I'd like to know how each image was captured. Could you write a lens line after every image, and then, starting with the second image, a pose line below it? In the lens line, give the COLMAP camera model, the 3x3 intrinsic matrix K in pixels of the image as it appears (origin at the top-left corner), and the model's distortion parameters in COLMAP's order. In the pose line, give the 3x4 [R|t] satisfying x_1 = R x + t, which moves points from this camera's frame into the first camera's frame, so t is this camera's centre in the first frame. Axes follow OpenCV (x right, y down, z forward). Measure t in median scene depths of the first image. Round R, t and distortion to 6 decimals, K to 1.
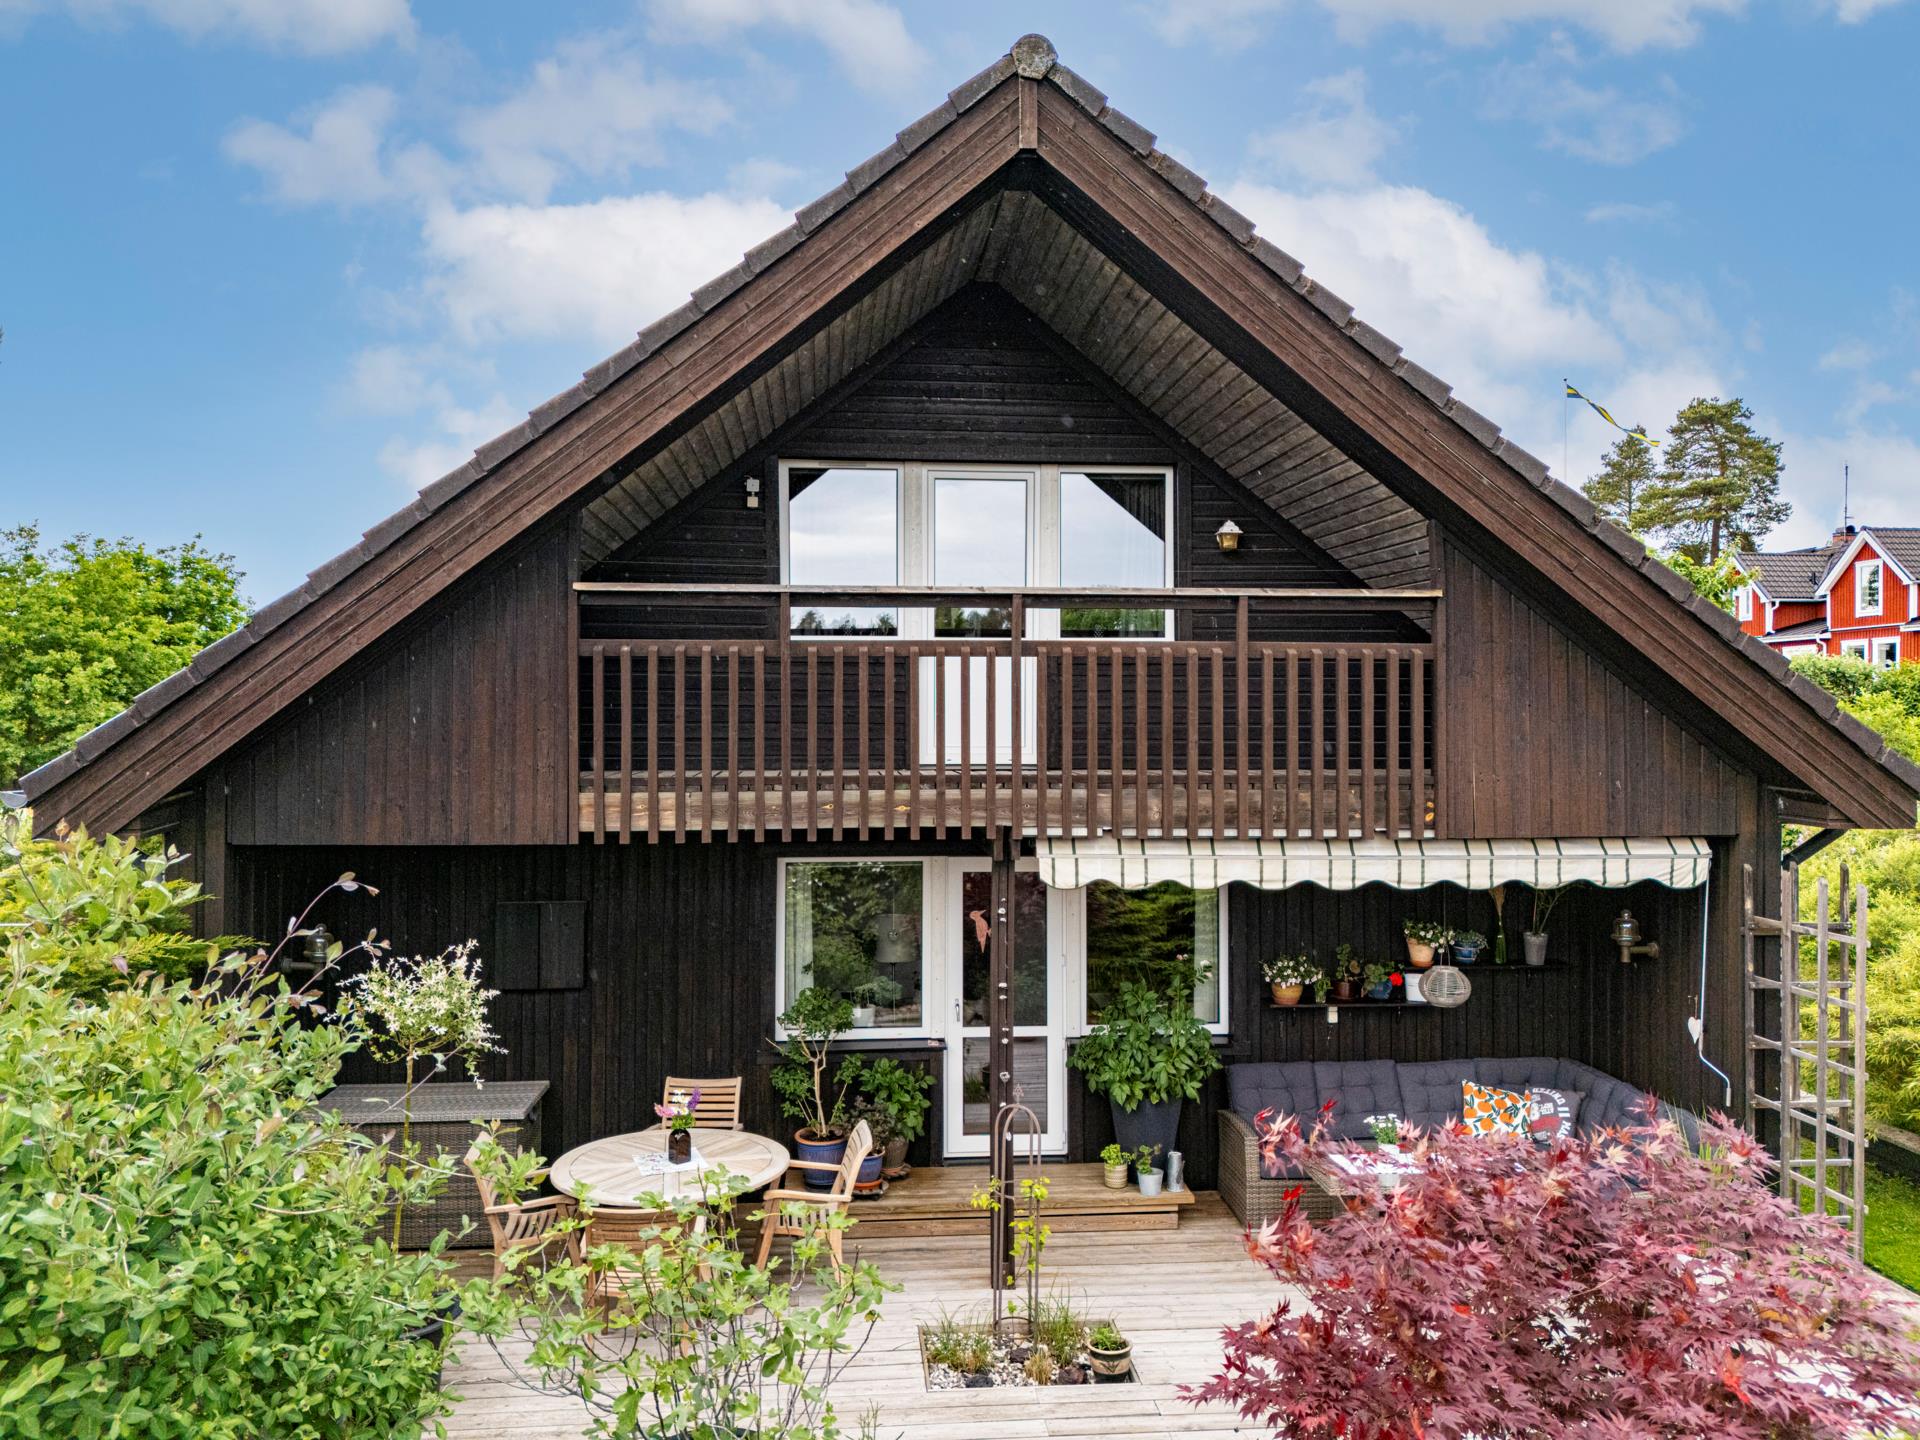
lens RADIAL K [[1399.7, 0, 1001.5], [0, 1399.7, 722.7], [0, 0, 1]] dist [0.039928, -0.036231]
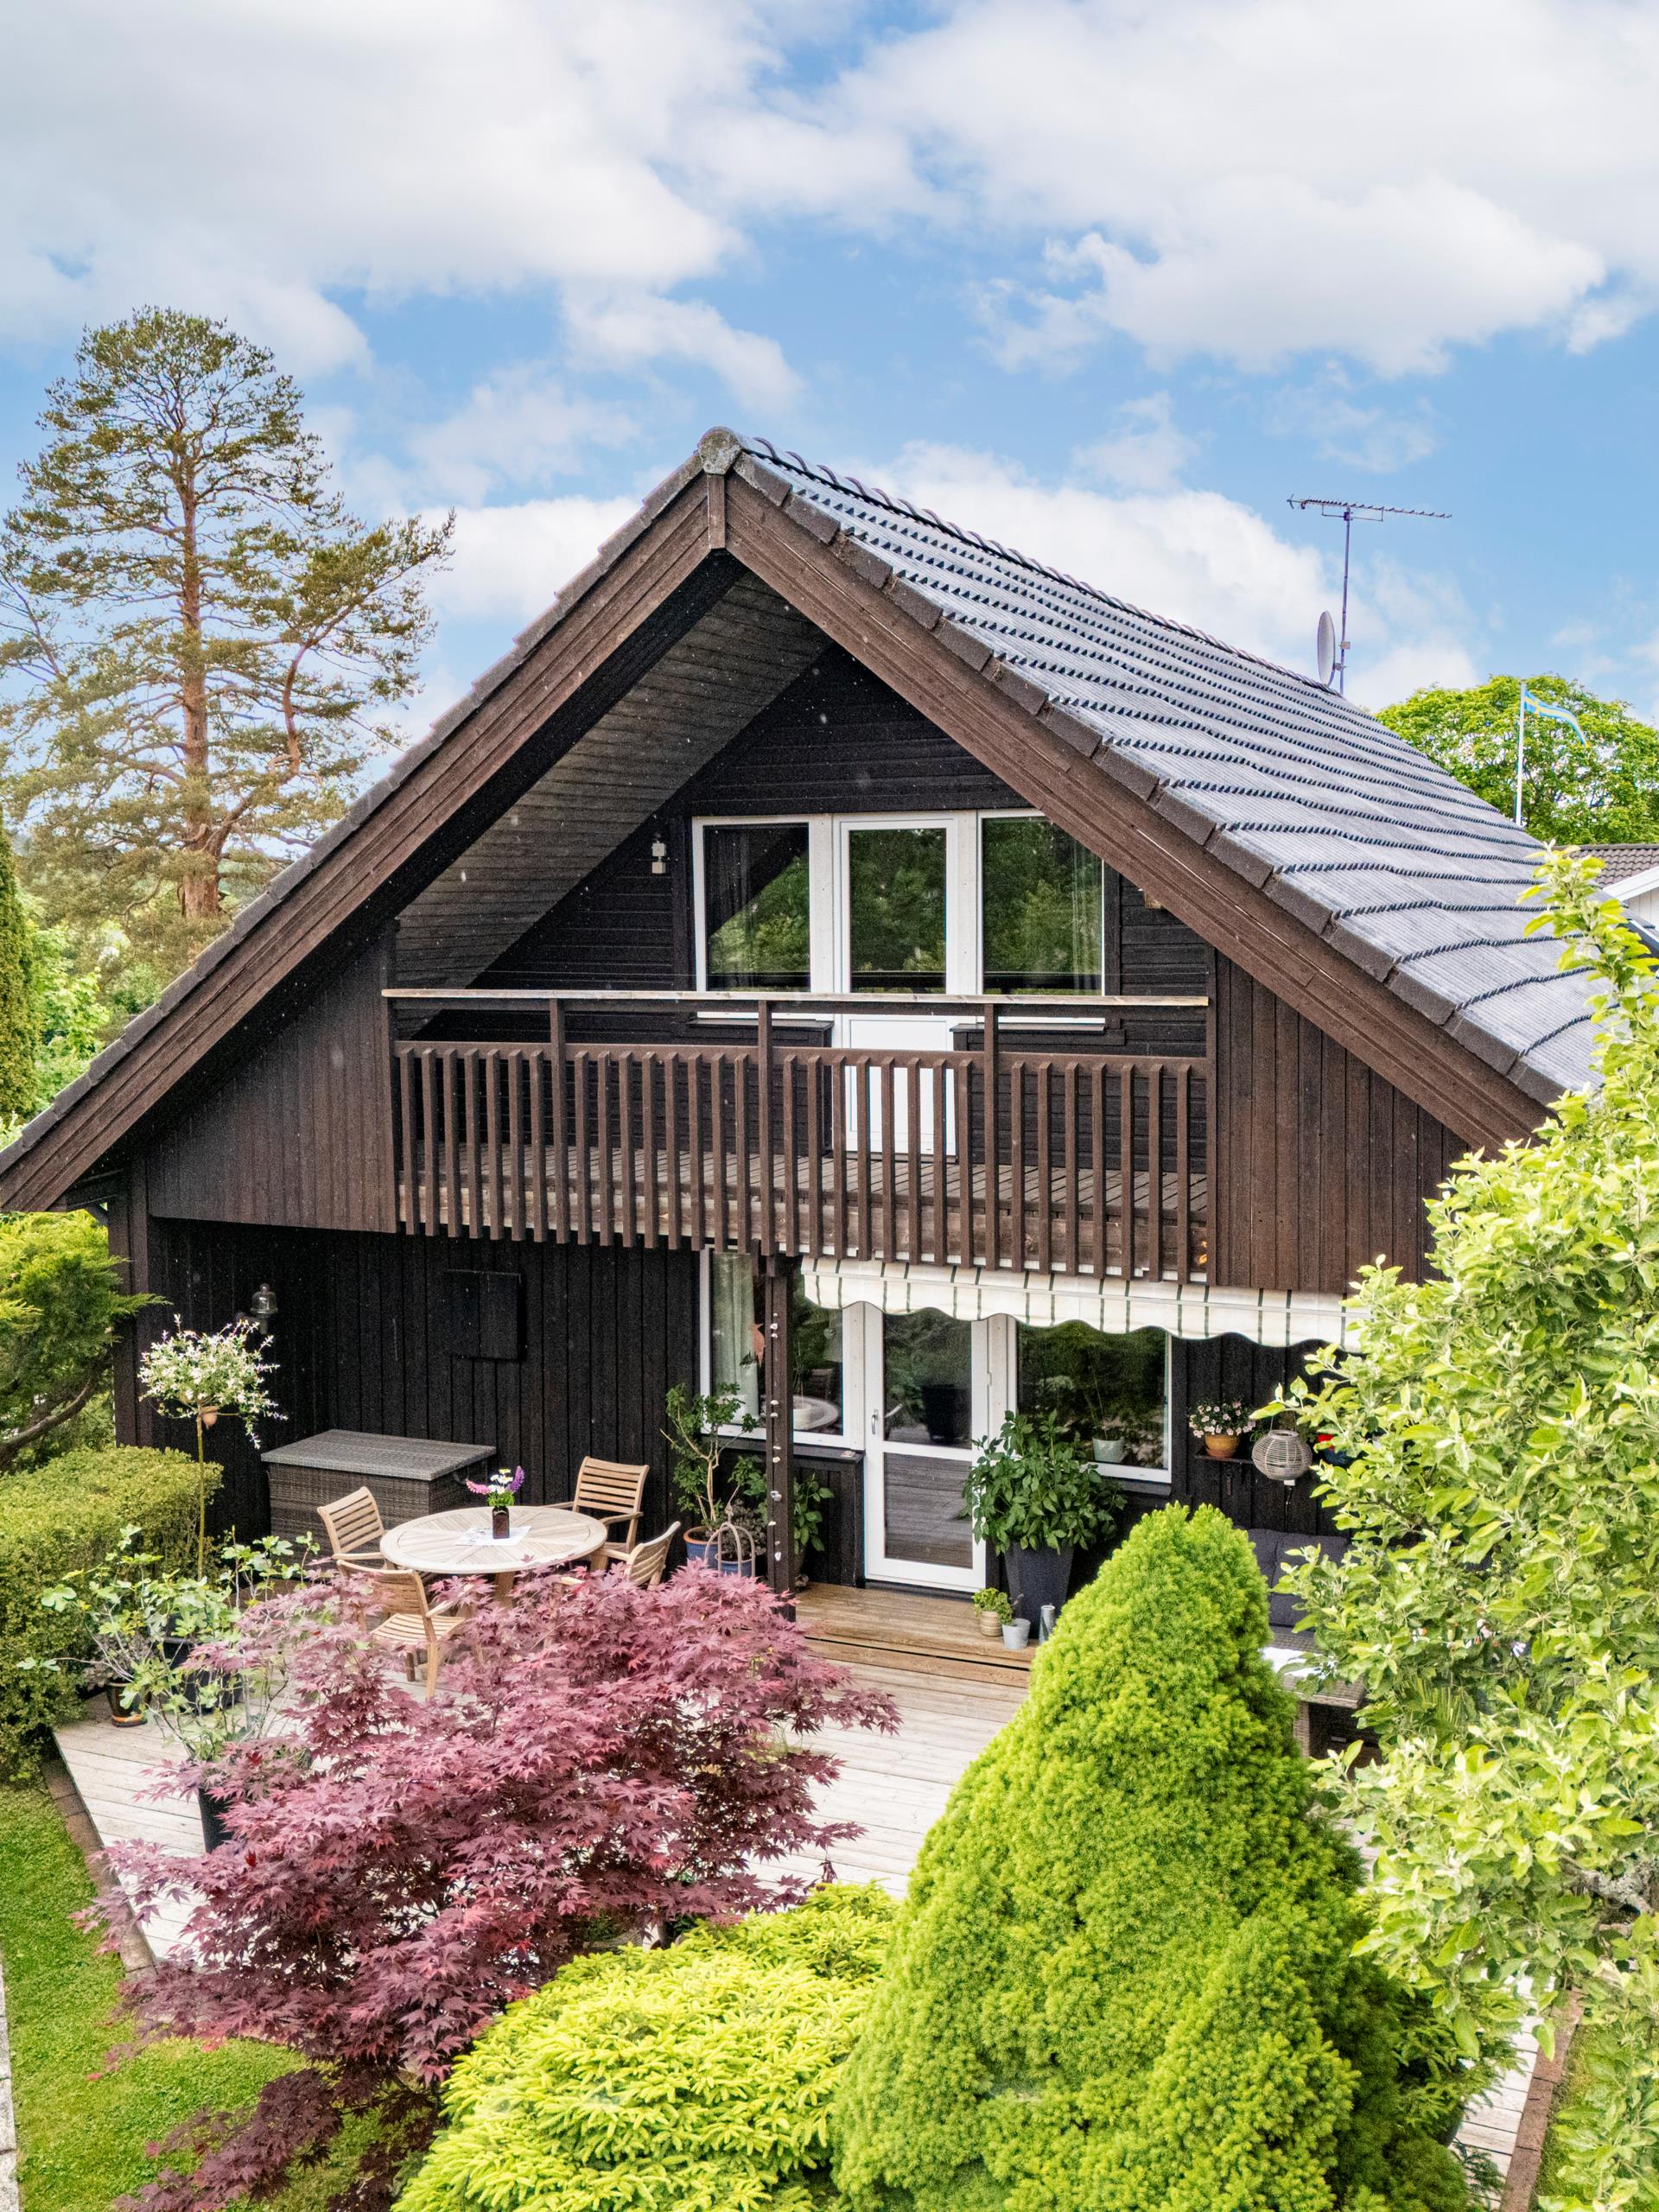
lens RADIAL K [[2175.9, 0, 915.1], [0, 2175.9, 1102.7], [0, 0, 1]] dist [0.052353, -0.081604]
pose [[0.878535, 0.036795, -0.476258, 0.787664], [0.003635, 0.996485, 0.083693, -0.141705], [0.477664, -0.075258, 0.875313, -0.244511]]
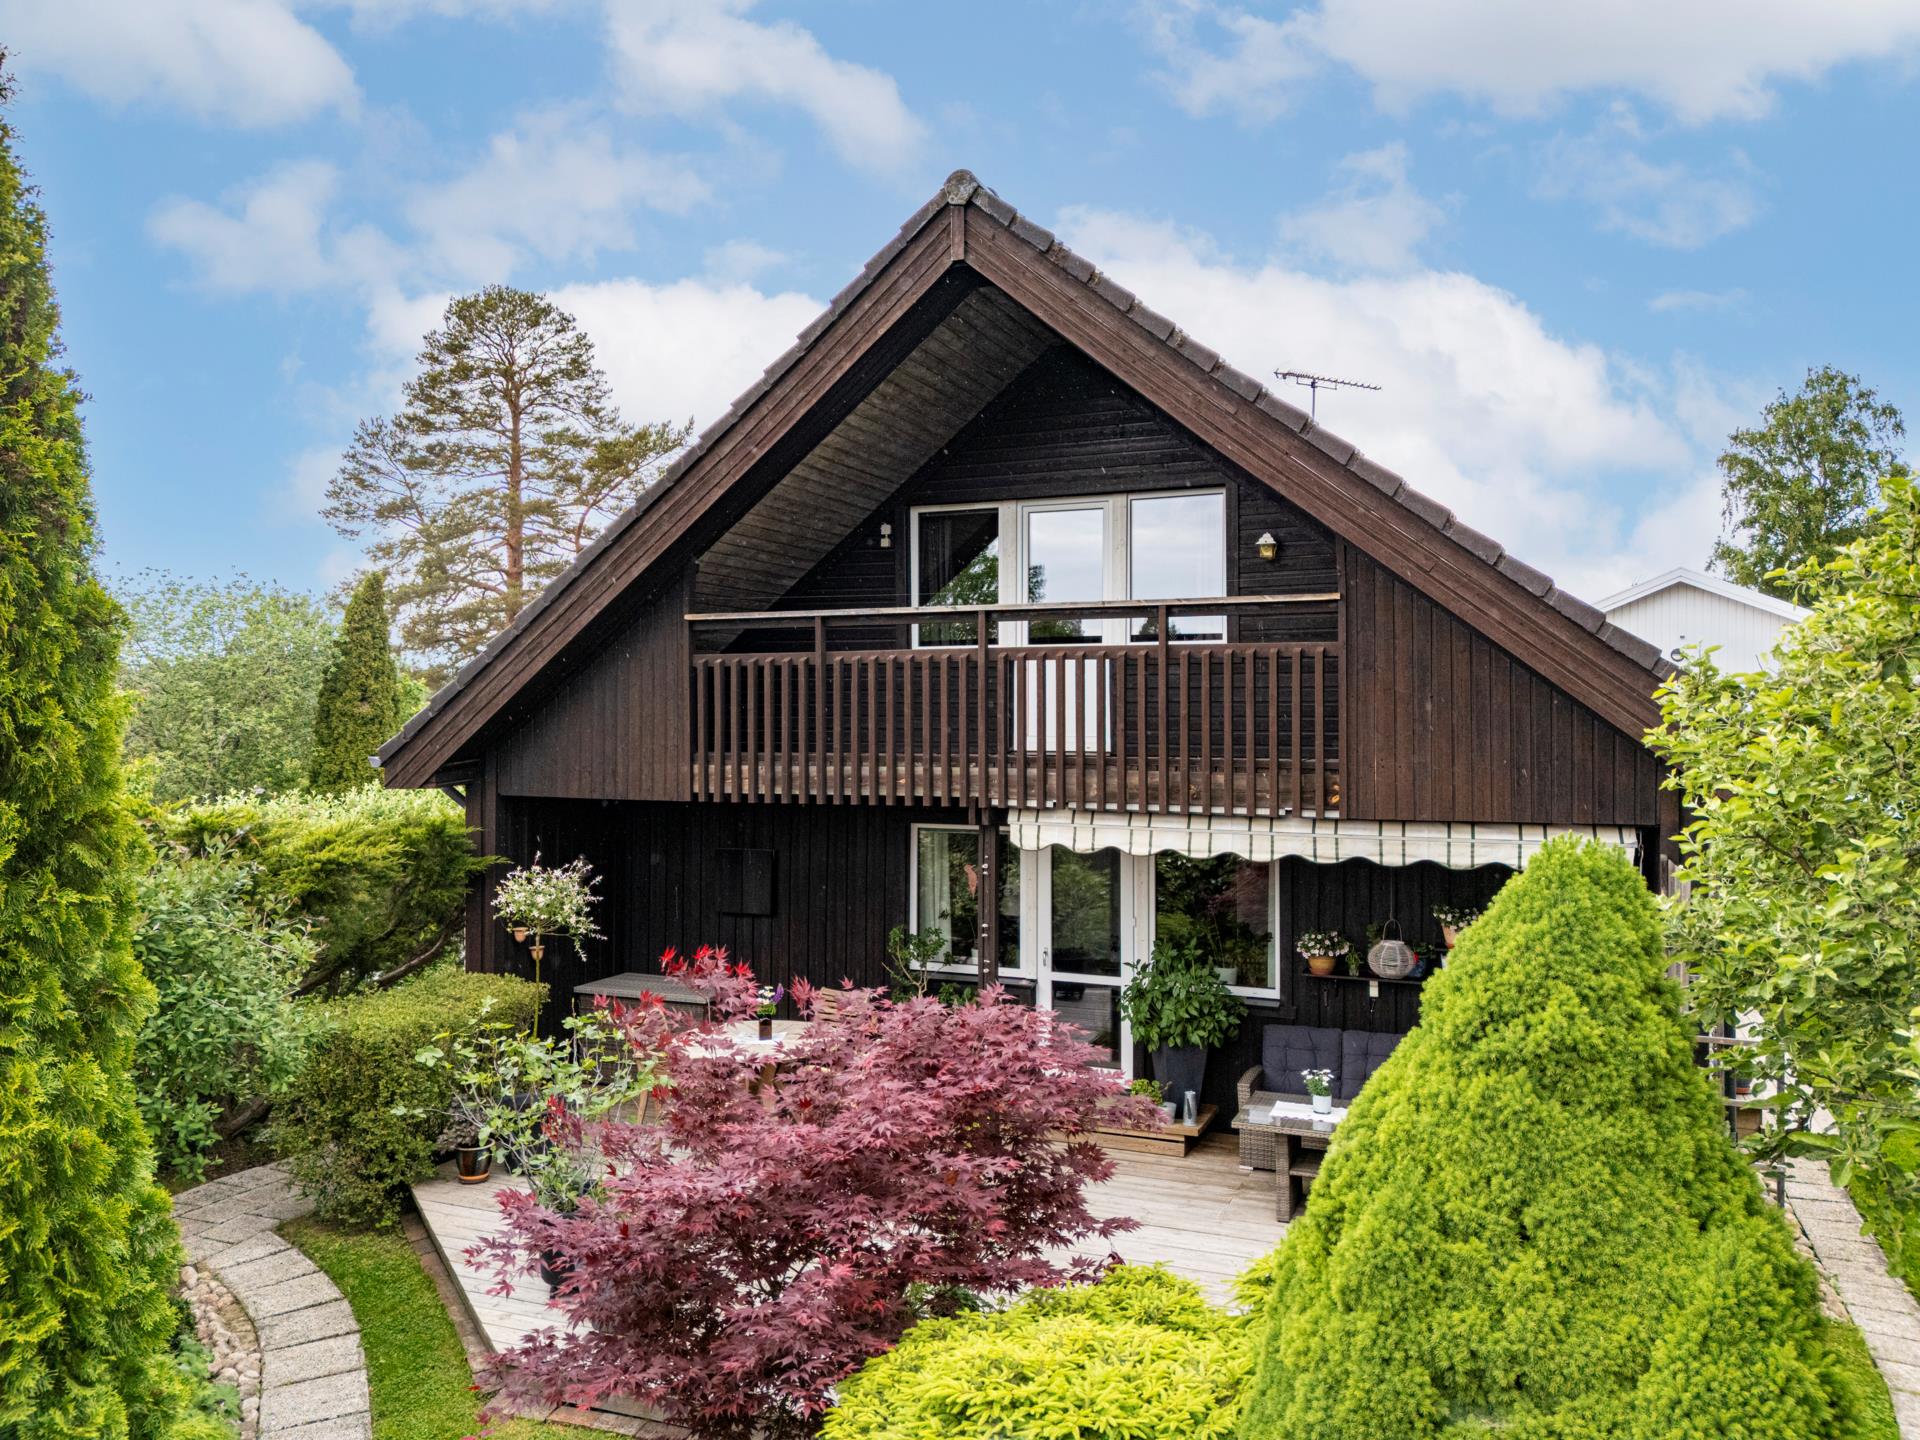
lens RADIAL K [[1399.7, 0, 1001.5], [0, 1399.7, 722.7], [0, 0, 1]] dist [0.039928, -0.036231]
pose [[0.890457, 0.000309, -0.455068, 0.576757], [-0.002046, 0.999992, -0.003325, 0.011689], [0.455063, 0.003892, 0.890451, -0.098106]]
